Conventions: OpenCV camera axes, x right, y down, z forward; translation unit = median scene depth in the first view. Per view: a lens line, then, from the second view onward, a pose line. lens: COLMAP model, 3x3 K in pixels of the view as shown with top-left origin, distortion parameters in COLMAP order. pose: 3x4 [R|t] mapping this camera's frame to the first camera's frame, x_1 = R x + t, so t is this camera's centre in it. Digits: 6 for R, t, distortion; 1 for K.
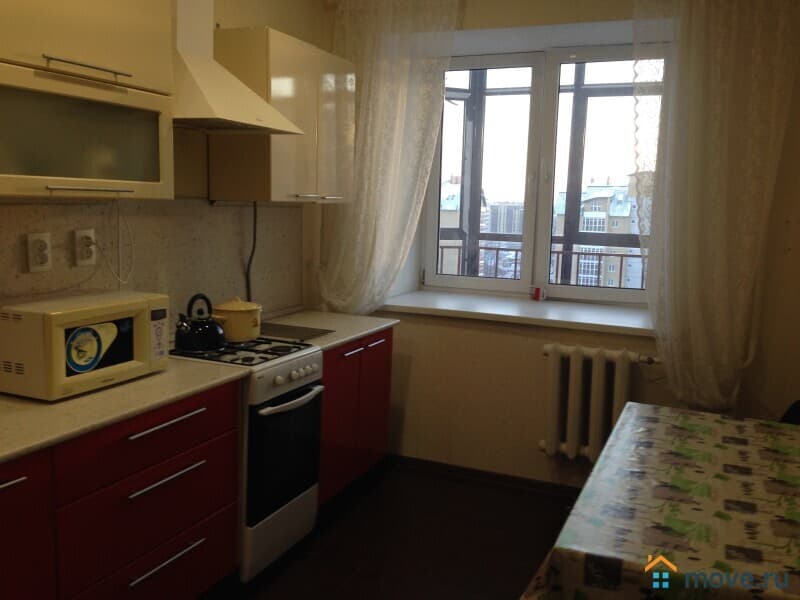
lens RADIAL K [[758.2, 0, 400.0], [0, 758.2, 300.0], [0, 0, 1]] dist [0.148757, -0.237601]
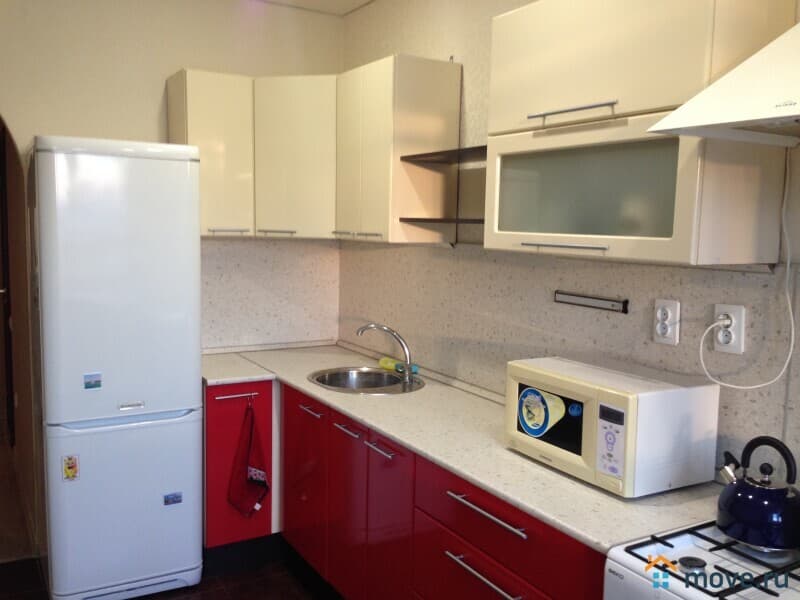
lens RADIAL K [[758.2, 0, 400.0], [0, 758.2, 300.0], [0, 0, 1]] dist [0.148757, -0.237601]
pose [[-0.597958, 0.042333, -0.800409, 0.332283], [-0.144716, 0.976491, 0.159758, -0.150508], [0.788355, 0.211361, -0.577774, 1.056619]]
